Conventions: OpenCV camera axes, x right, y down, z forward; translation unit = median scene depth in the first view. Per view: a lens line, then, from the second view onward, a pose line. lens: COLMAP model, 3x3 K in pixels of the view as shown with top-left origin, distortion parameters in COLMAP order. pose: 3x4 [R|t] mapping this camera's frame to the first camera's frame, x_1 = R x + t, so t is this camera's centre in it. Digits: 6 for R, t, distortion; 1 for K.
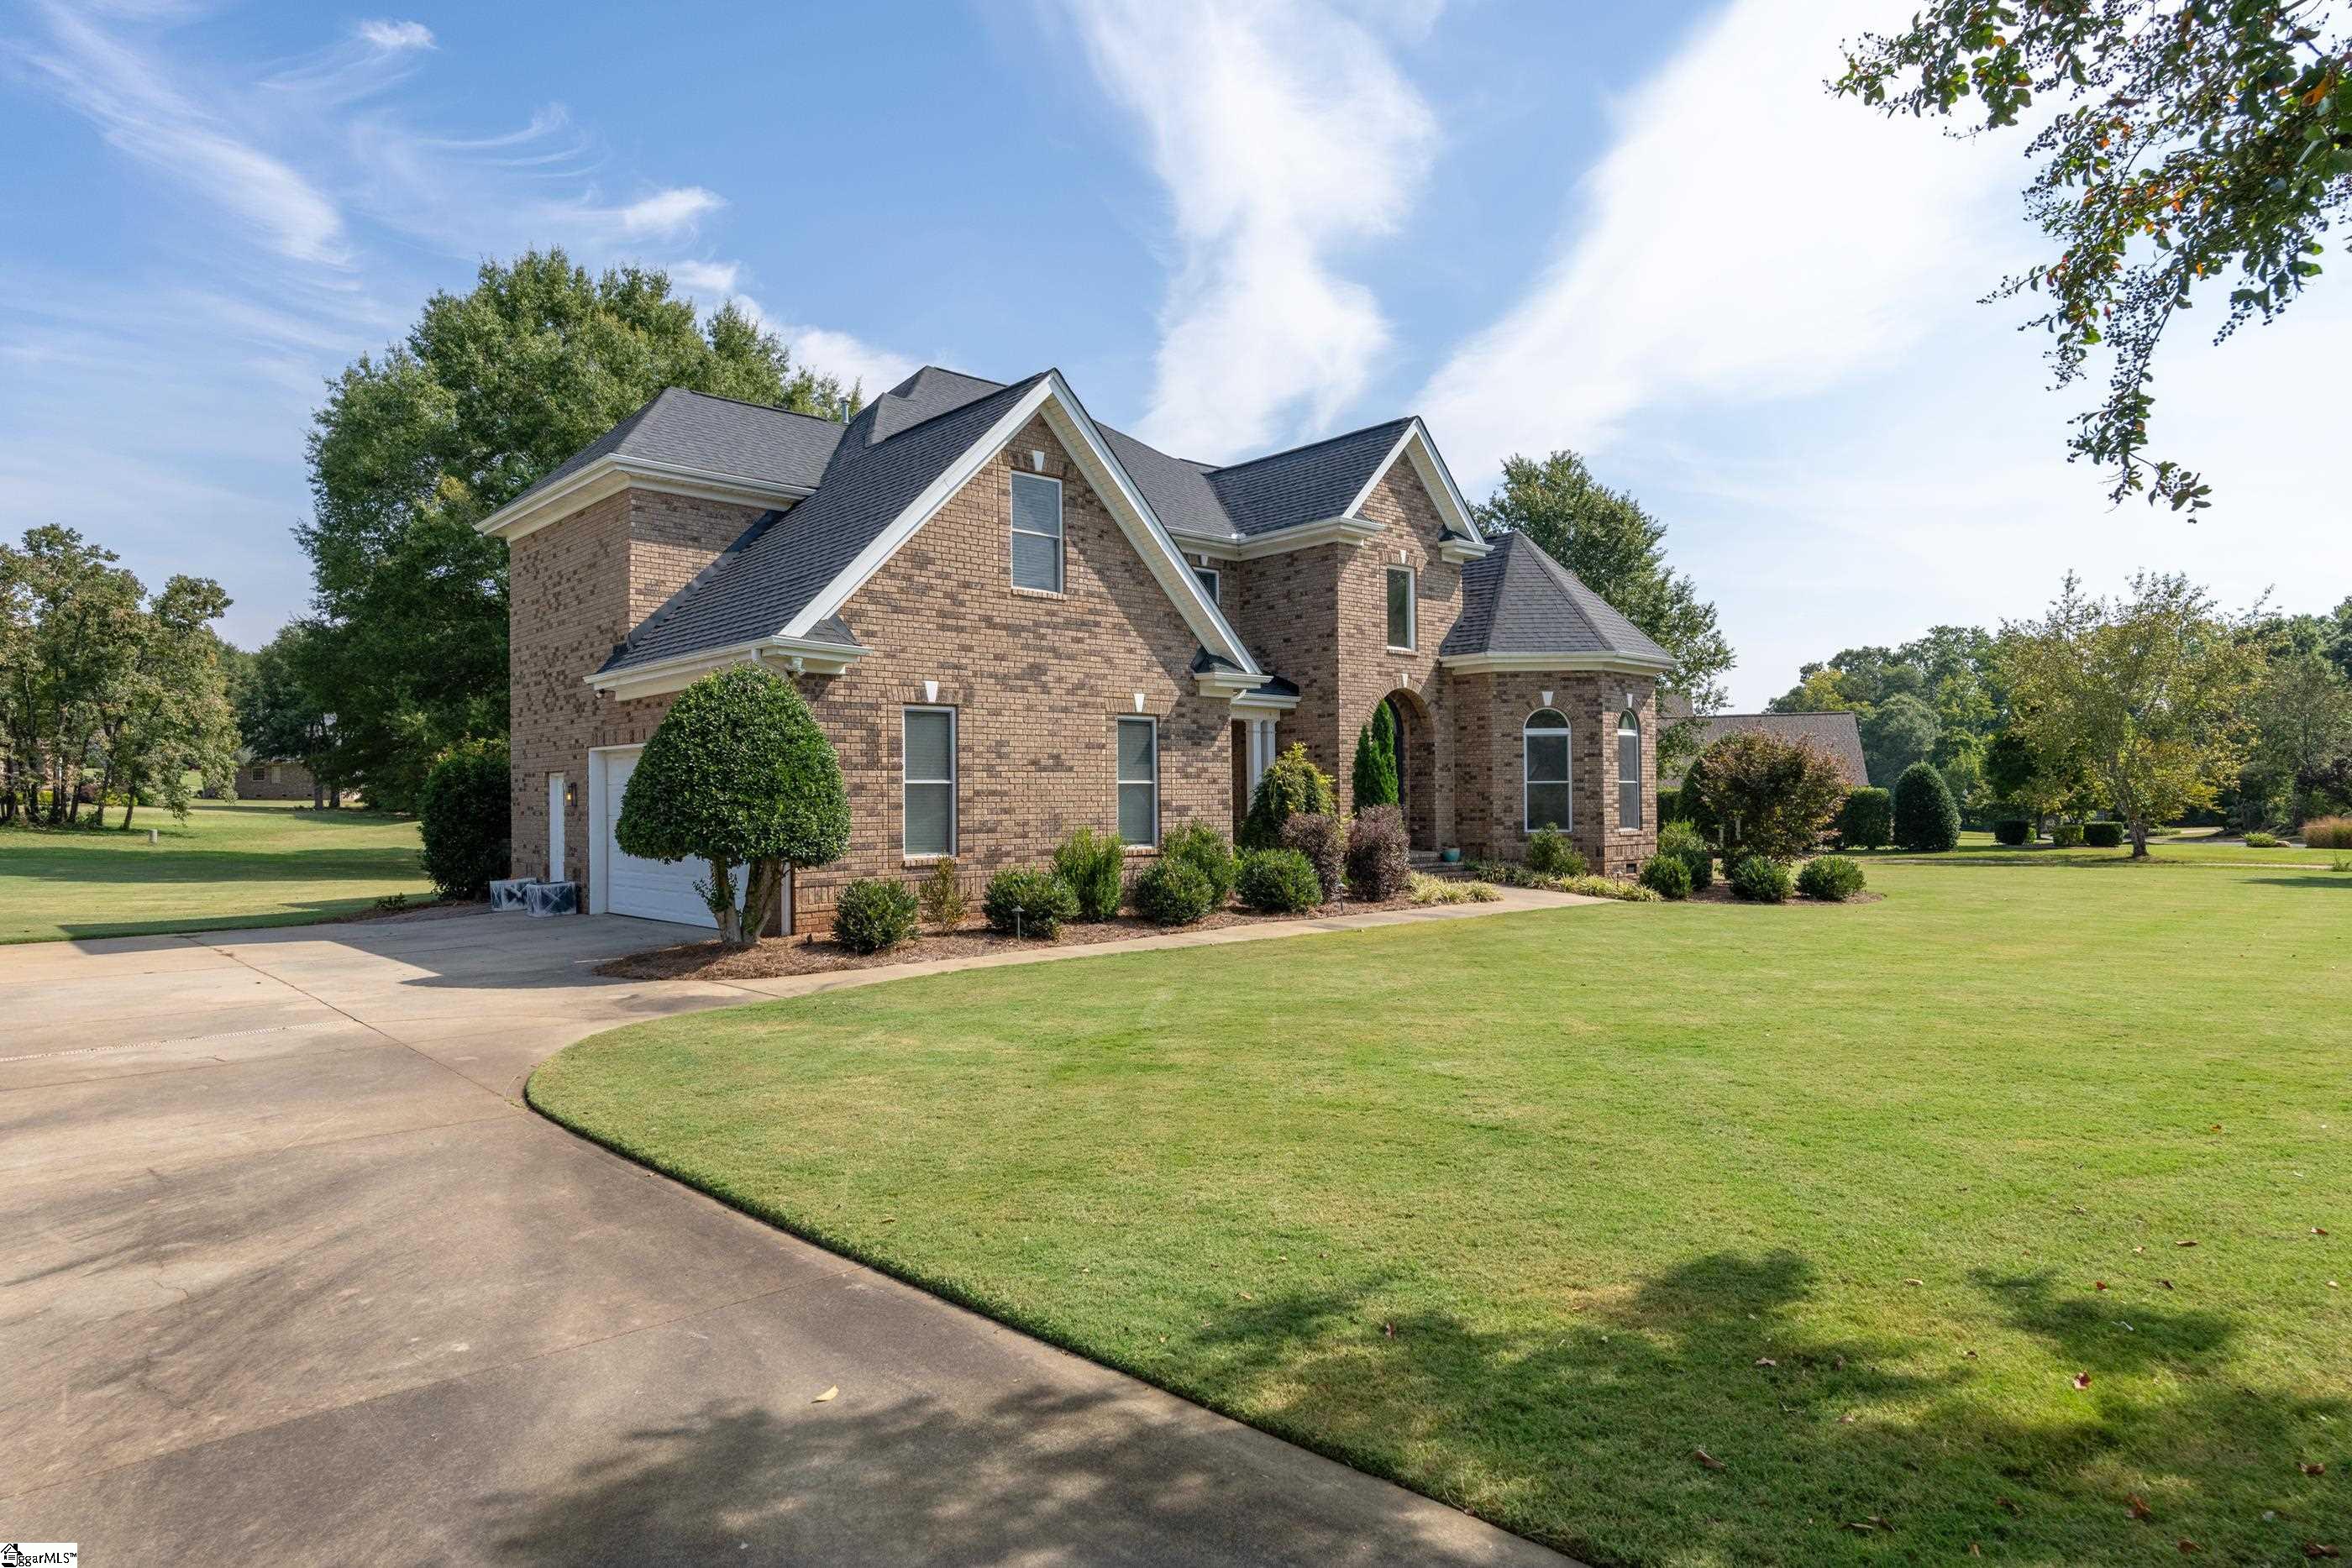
lens RADIAL K [[1331.1, 0, 1182.6], [0, 1331.1, 725.7], [0, 0, 1]] dist [-0.000588, -0.001537]
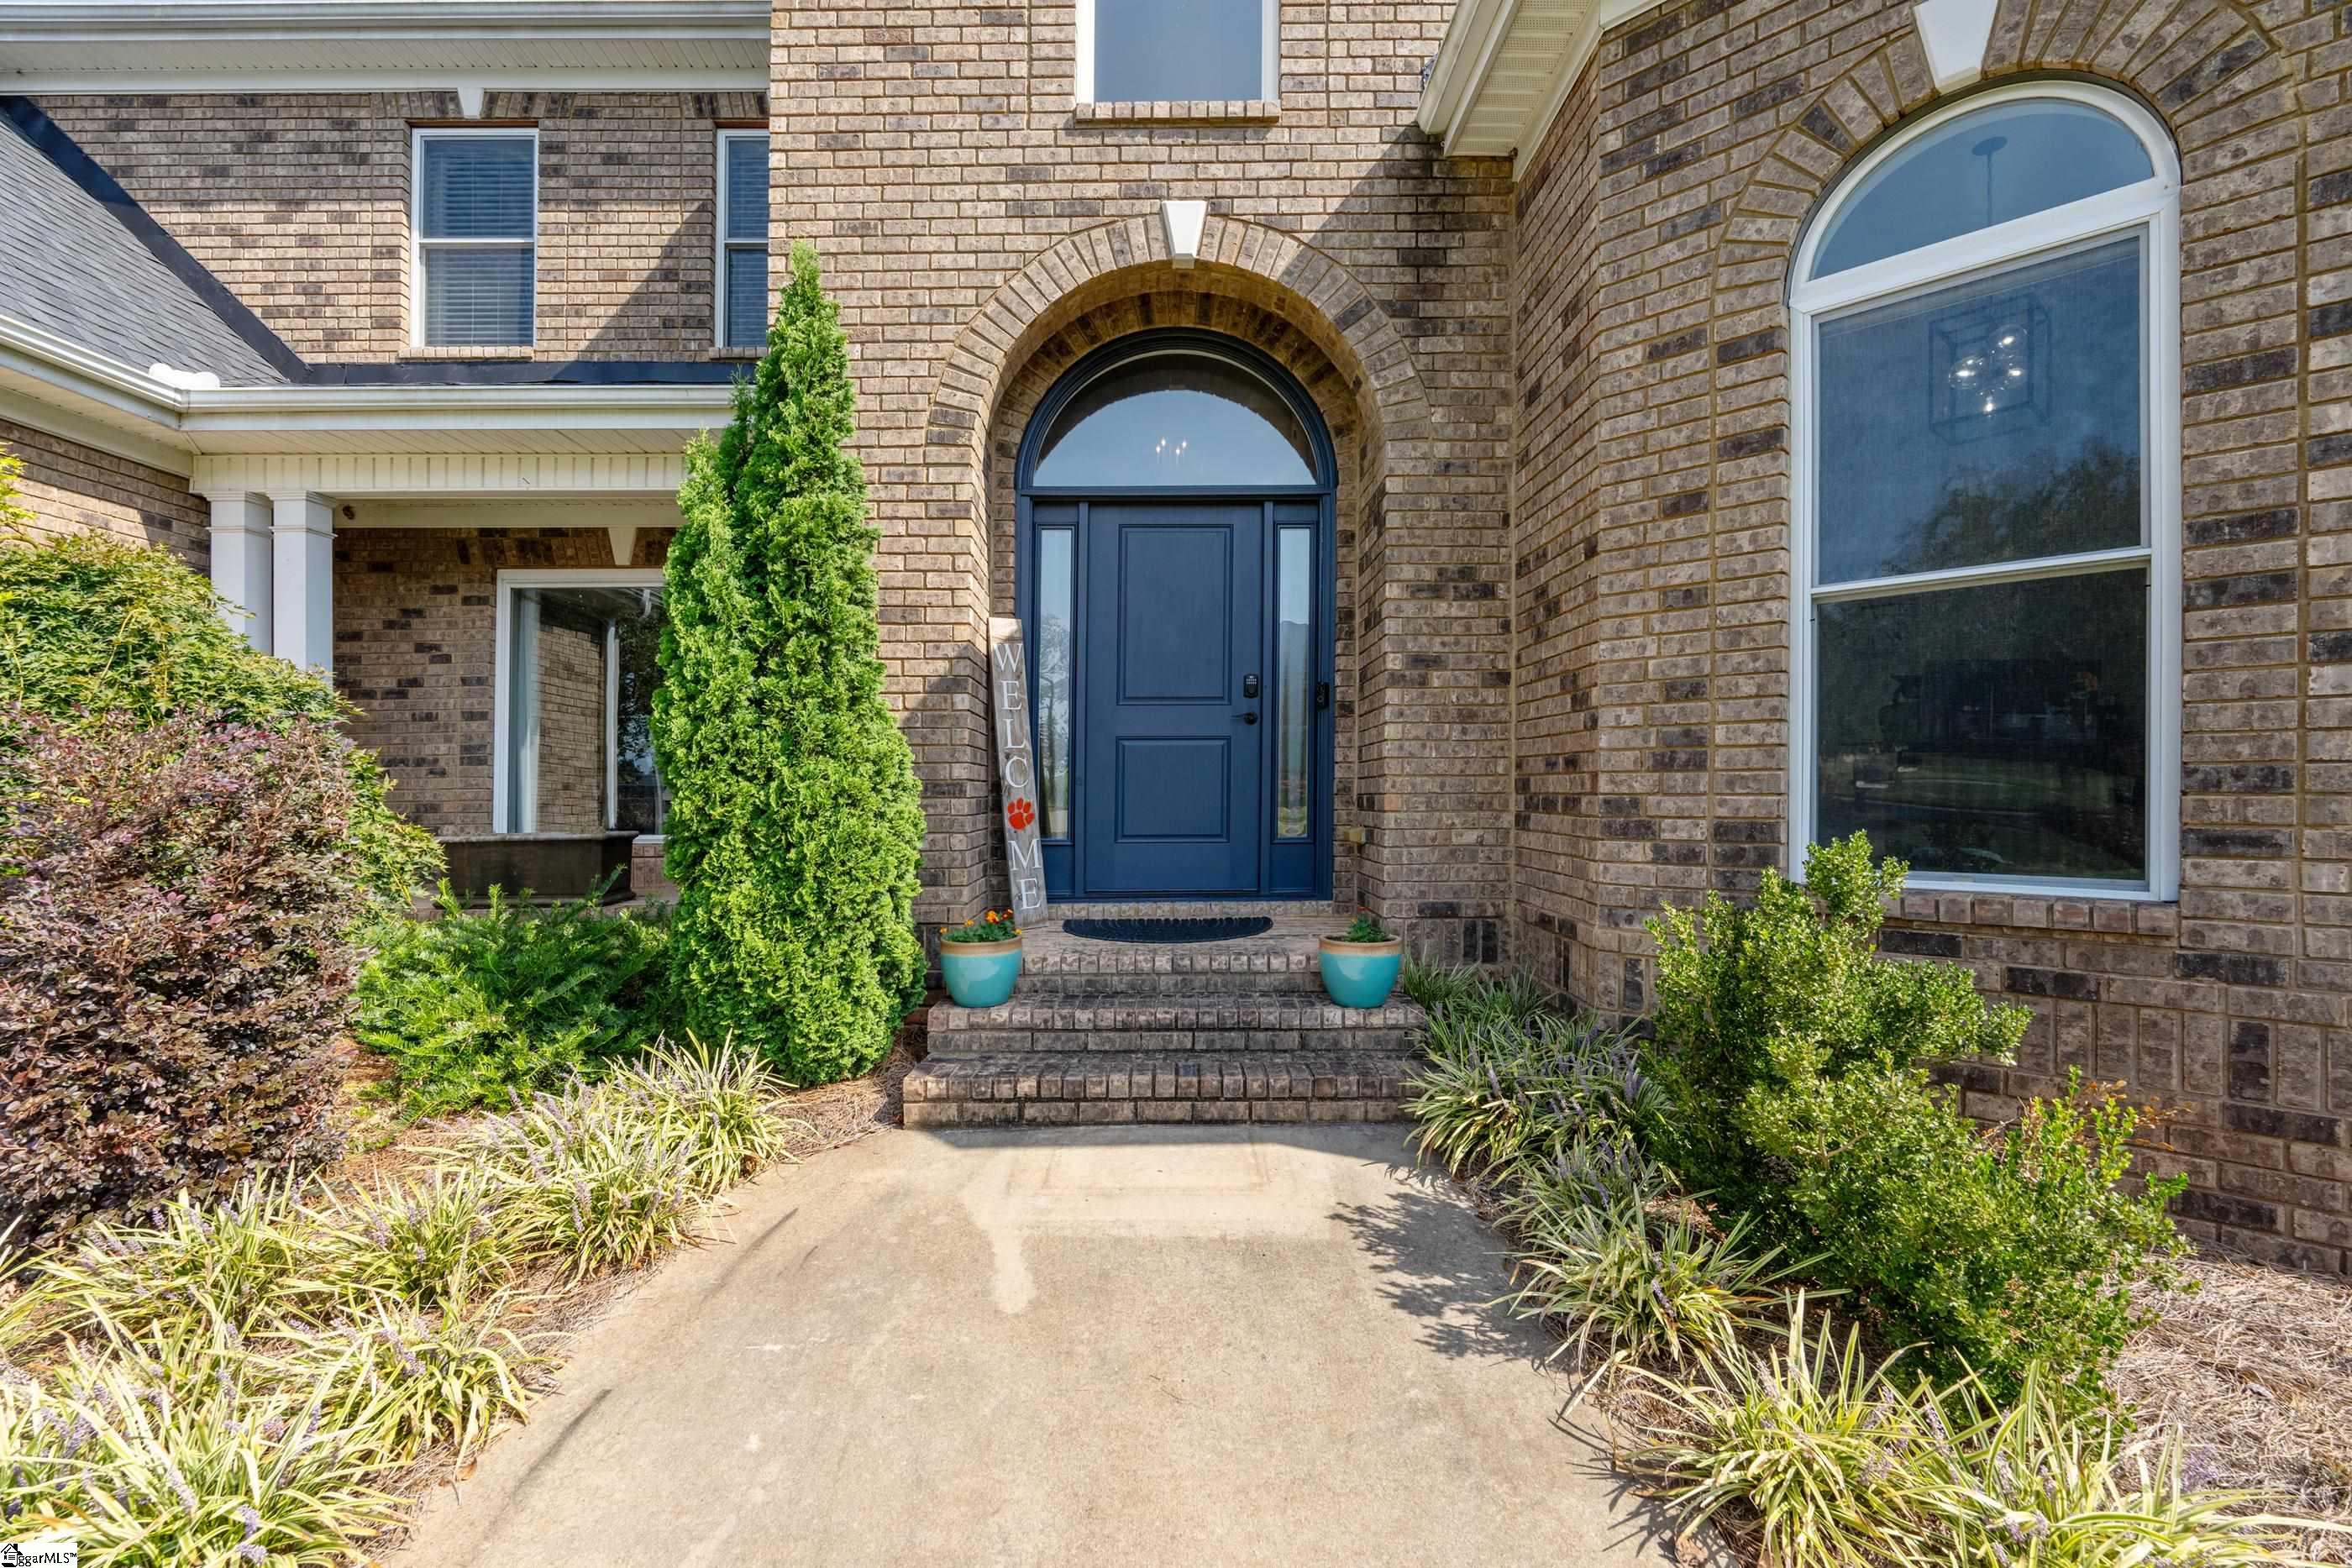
lens RADIAL K [[1027.6, 0, 1173.5], [0, 1027.6, 791.2], [0, 0, 1]] dist [-0.010345, -0.000238]
pose [[0.740278, -0.004690, -0.672284, 0.387156], [0.040577, 0.998464, 0.037716, 0.081063], [0.671075, -0.055200, 0.739332, 1.145576]]
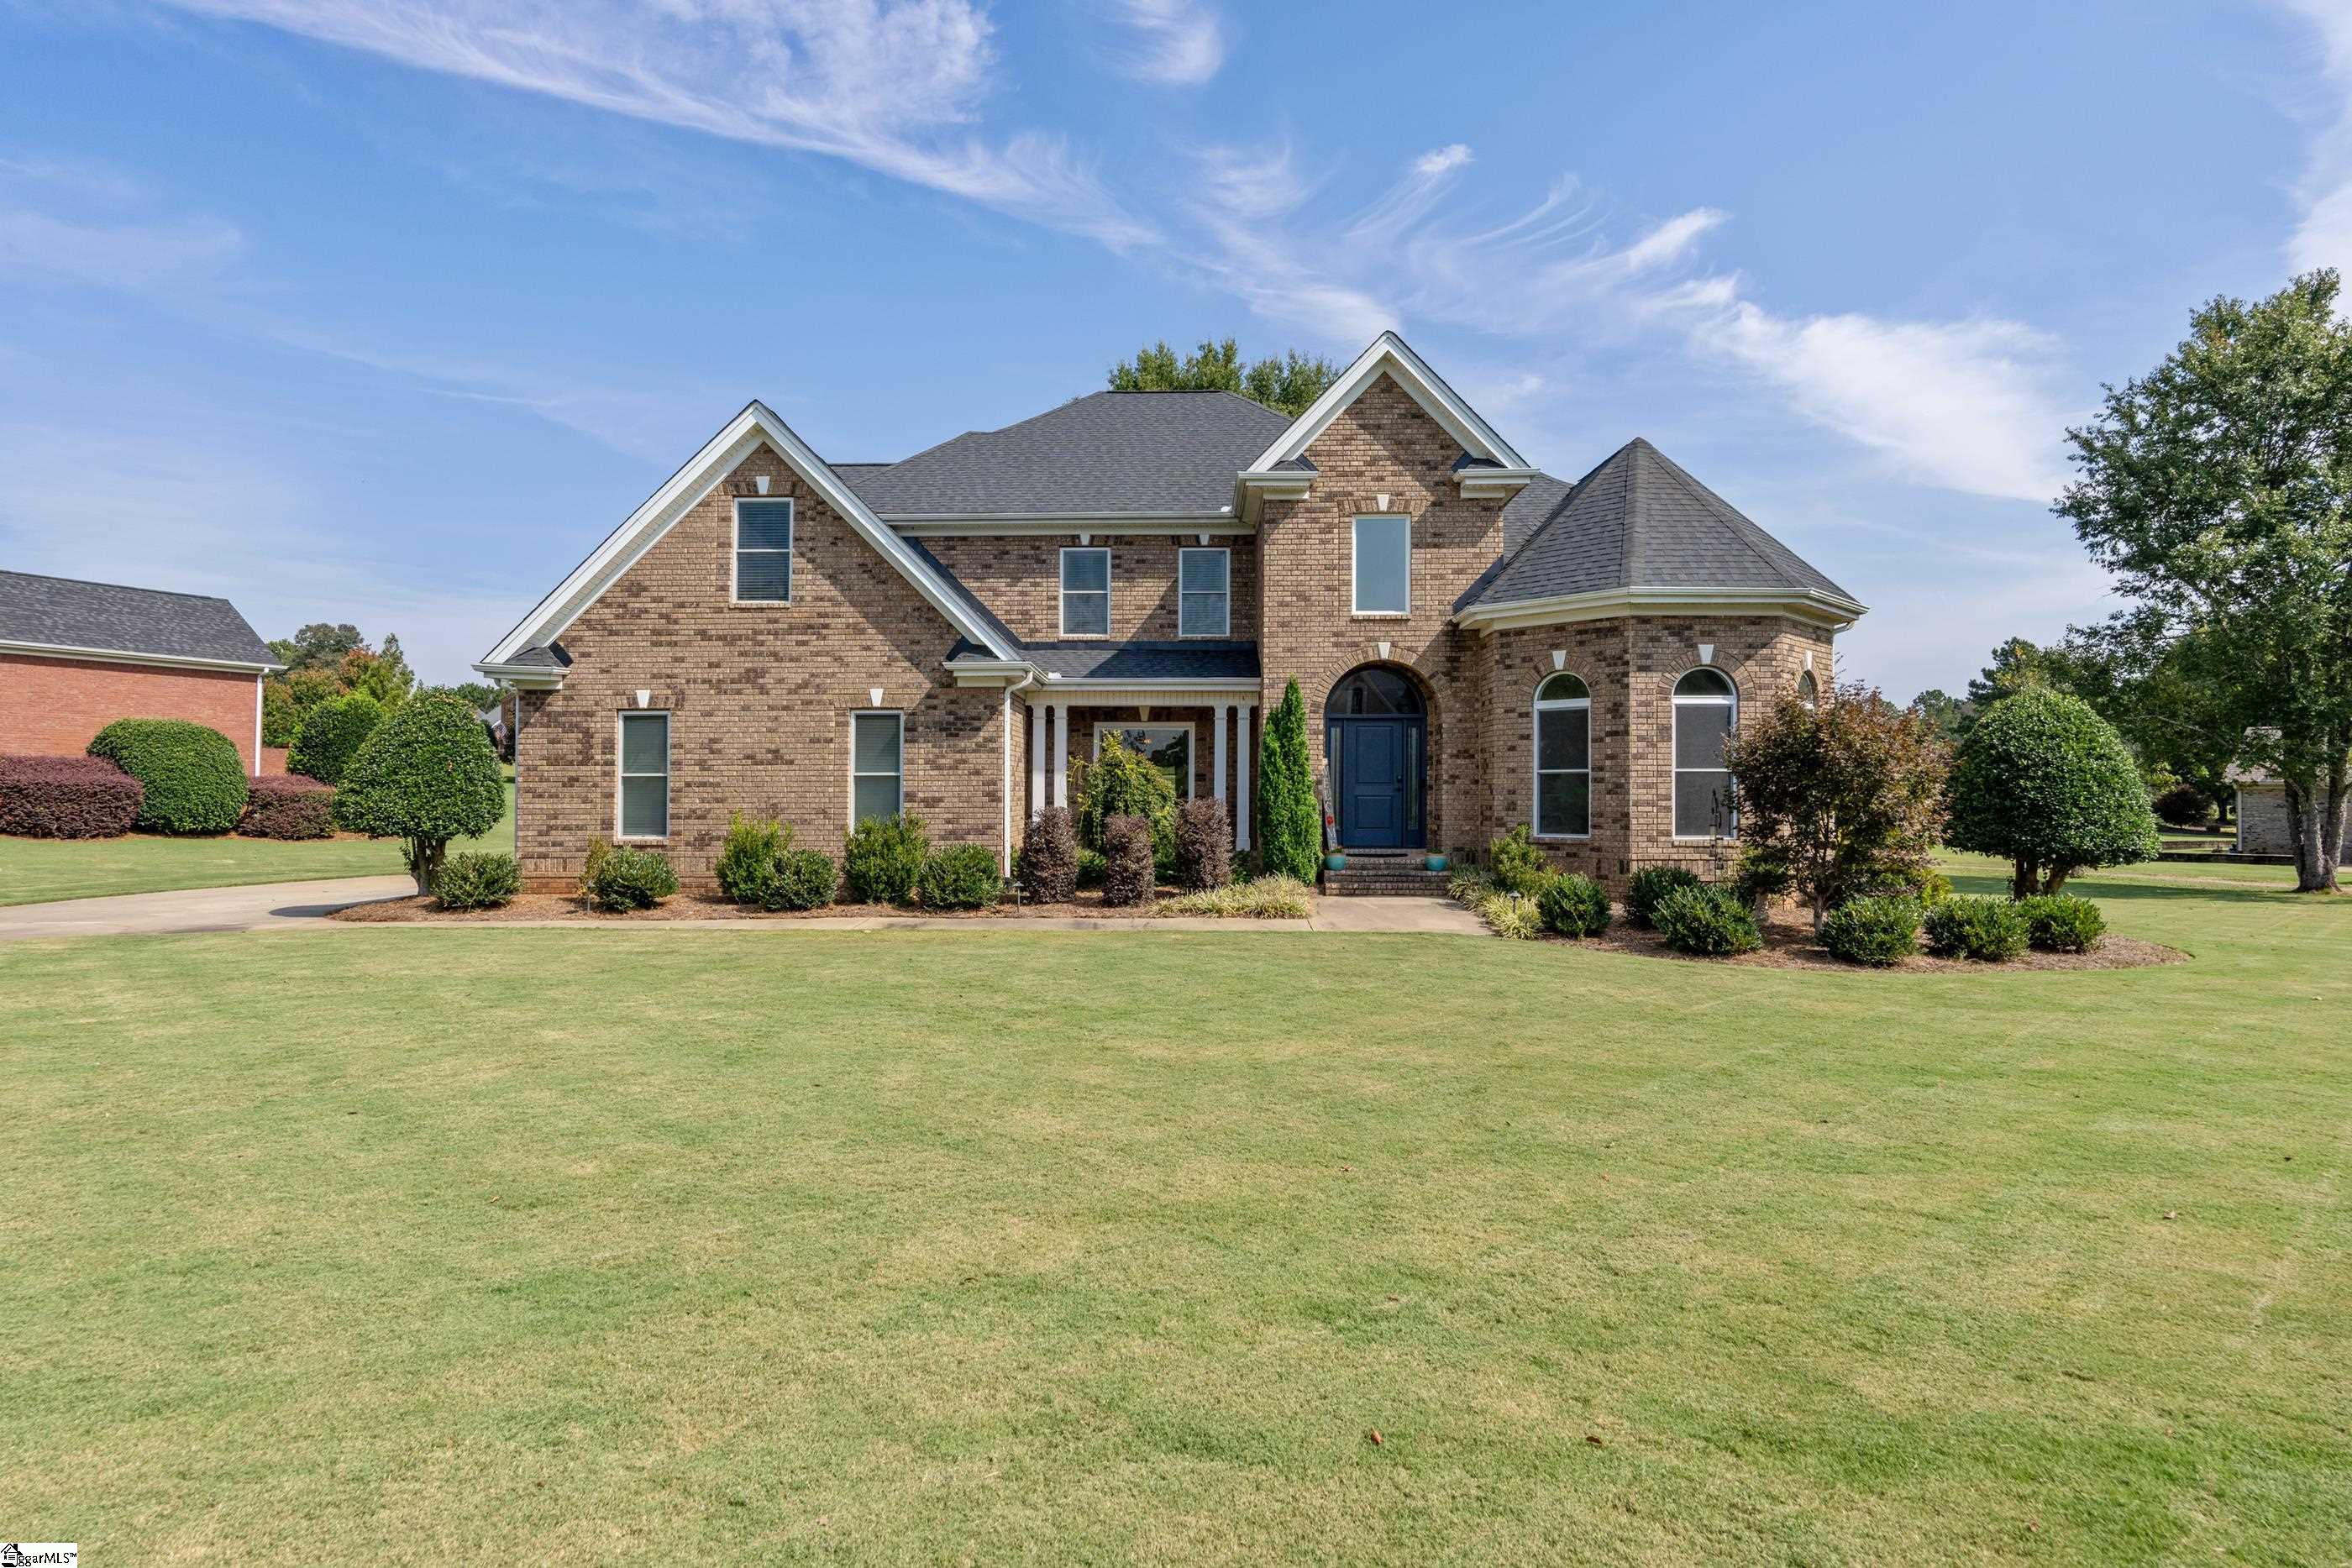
lens RADIAL K [[1268.9, 0, 1169.6], [0, 1268.9, 732.9], [0, 0, 1]] dist [-0.012745, 0.004894]
pose [[0.726978, -0.032500, -0.685892, 0.818262], [0.033374, 0.999371, -0.011981, 0.030101], [0.685850, -0.014181, 0.727605, 0.441957]]
